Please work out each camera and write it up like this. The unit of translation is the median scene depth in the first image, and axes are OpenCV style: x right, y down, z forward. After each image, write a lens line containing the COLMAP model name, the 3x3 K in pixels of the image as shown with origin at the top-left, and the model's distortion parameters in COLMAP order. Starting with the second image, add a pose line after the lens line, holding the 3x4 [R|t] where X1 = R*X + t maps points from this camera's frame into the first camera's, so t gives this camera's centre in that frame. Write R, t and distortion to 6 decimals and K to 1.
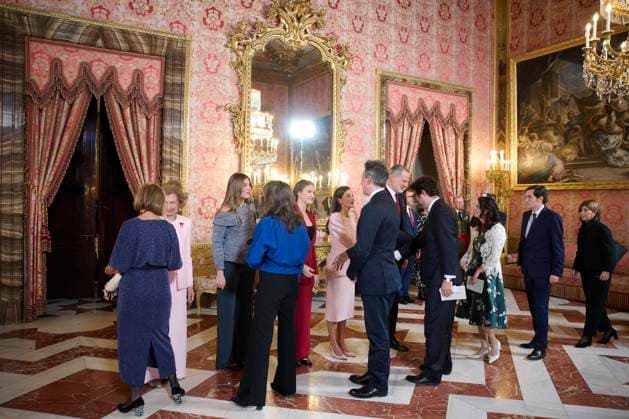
lens RADIAL K [[488.3, 0, 315.5], [0, 488.3, 208.8], [0, 0, 1]] dist [-0.110509, 0.101397]
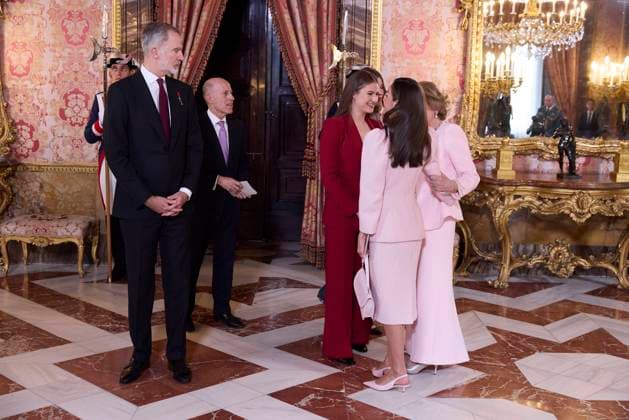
lens RADIAL K [[757.3, 0, 317.8], [0, 757.3, 201.8], [0, 0, 1]] dist [-0.022258, 0.000000]
pose [[0.874474, 0.070480, -0.479926, 0.164210], [-0.016754, 0.993186, 0.115330, -0.004878], [0.484784, -0.092812, 0.869696, 0.074421]]
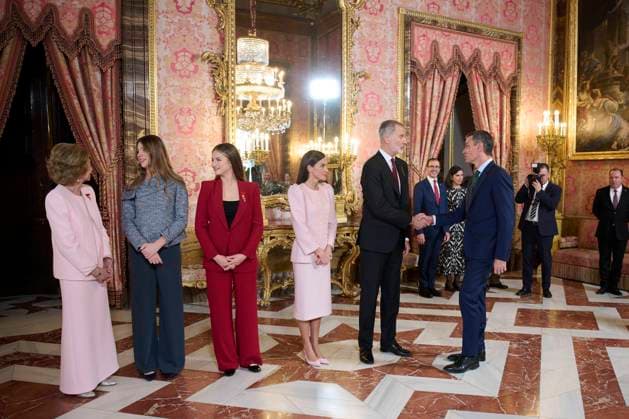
lens RADIAL K [[565.0, 0, 368.4], [0, 565.0, 247.3], [0, 0, 1]] dist [-0.123564, 0.097840]
pose [[0.999943, -0.008896, 0.005837, 0.084777], [0.008227, 0.994327, 0.106049, 0.009410], [-0.006747, -0.105995, 0.994344, 0.059025]]
